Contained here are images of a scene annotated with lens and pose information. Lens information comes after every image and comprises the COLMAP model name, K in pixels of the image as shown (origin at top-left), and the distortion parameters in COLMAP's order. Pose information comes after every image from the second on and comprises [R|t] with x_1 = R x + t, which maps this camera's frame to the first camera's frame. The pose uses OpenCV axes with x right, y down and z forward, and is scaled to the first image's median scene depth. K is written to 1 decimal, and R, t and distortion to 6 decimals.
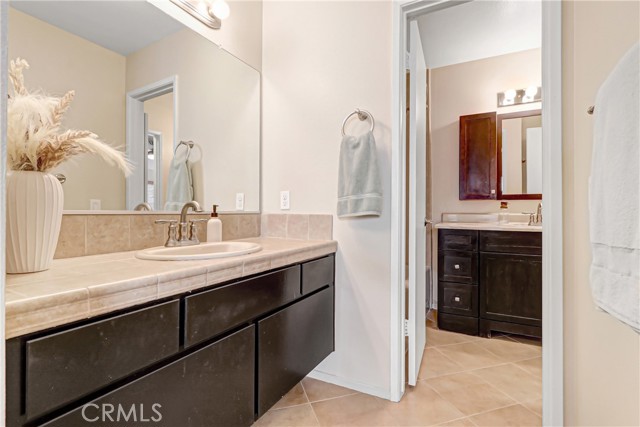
lens RADIAL K [[294.5, 0, 319.1], [0, 294.5, 210.9], [0, 0, 1]] dist [-0.001779, 0.000315]
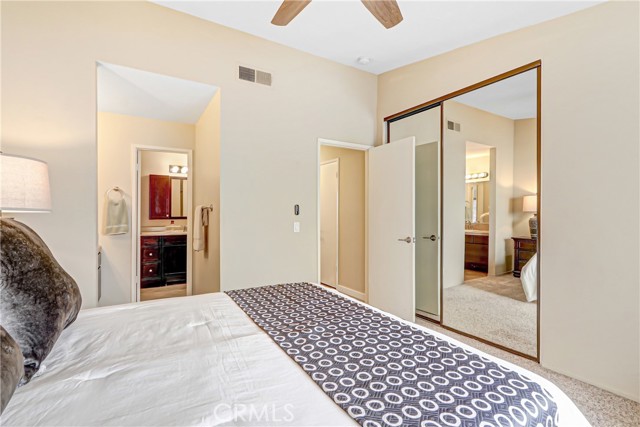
lens RADIAL K [[294.5, 0, 320.0], [0, 294.5, 211.4], [0, 0, 1]] dist [-0.001779, 0.000315]
pose [[0.500272, 0.002526, 0.865865, -0.653471], [-0.004797, 0.999988, -0.000146, -0.101878], [-0.865855, -0.004081, 0.500278, -0.945890]]
